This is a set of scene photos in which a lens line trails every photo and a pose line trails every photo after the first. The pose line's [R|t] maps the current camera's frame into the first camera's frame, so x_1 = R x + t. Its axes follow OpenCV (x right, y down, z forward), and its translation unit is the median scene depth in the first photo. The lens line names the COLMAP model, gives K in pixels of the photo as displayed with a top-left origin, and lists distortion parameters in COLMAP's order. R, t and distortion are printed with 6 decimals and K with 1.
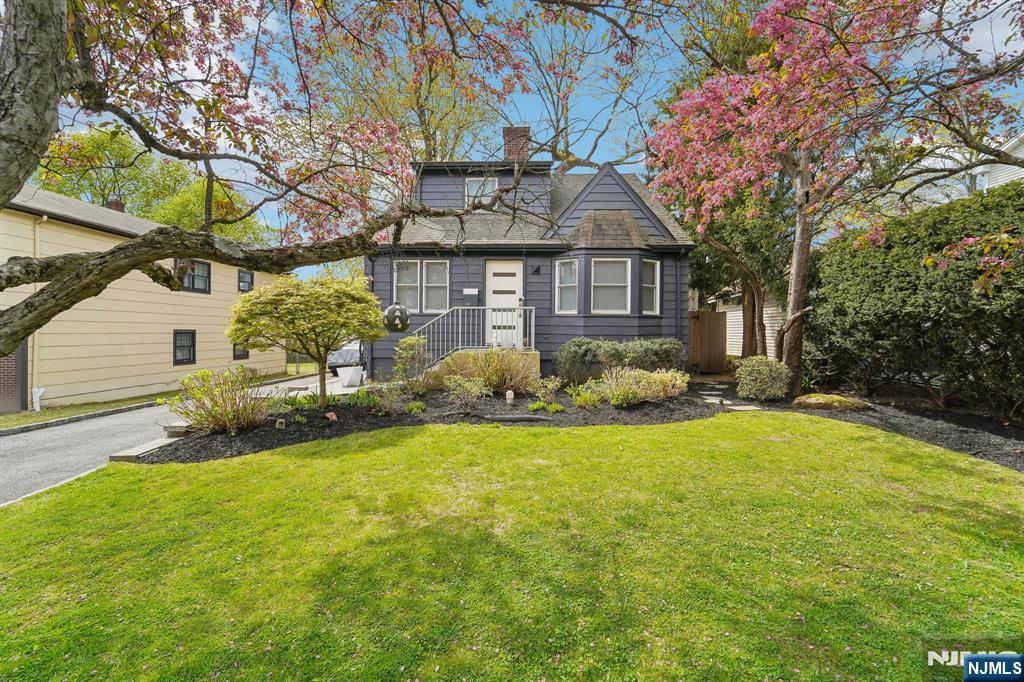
lens RADIAL K [[444.7, 0, 511.5], [0, 444.7, 334.2], [0, 0, 1]] dist [-0.020661, -0.002091]
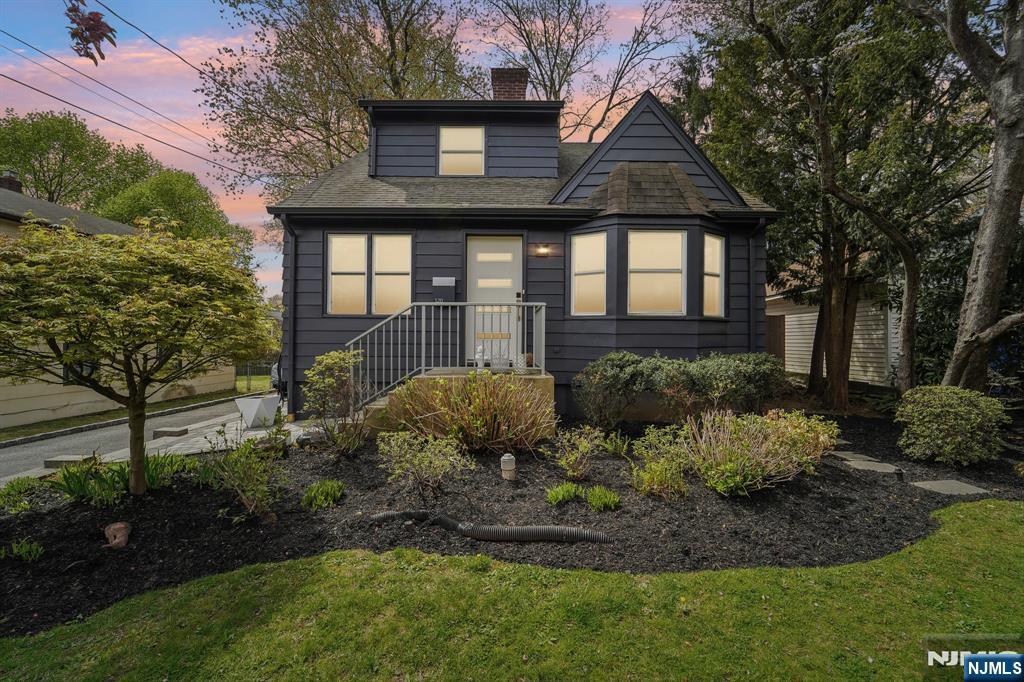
lens RADIAL K [[420.7, 0, 511.3], [0, 420.7, 339.6], [0, 0, 1]] dist [-0.023261, -0.000249]
pose [[0.999464, -0.000460, 0.032724, -0.013460], [0.000605, 0.999990, -0.004439, -0.007595], [-0.032721, 0.004456, 0.999455, 0.414921]]
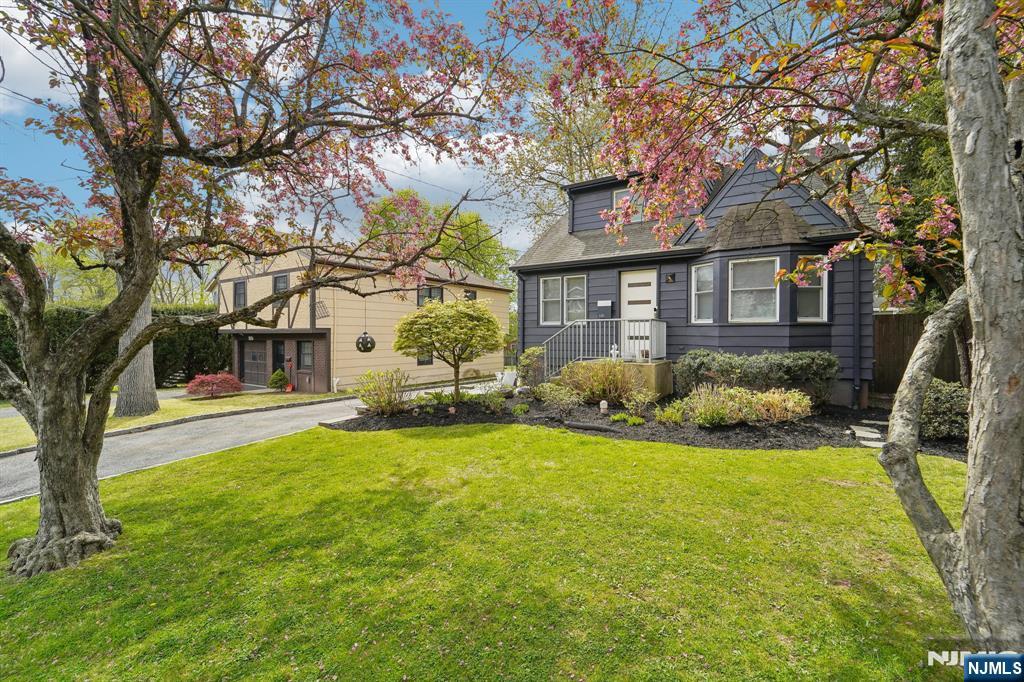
lens RADIAL K [[444.7, 0, 499.6], [0, 444.7, 343.5], [0, 0, 1]] dist [-0.020661, -0.002091]
pose [[0.835441, 0.003081, -0.549571, 0.305966], [0.003293, 0.999938, 0.010611, -0.016132], [0.549570, -0.010675, 0.835380, -0.002603]]
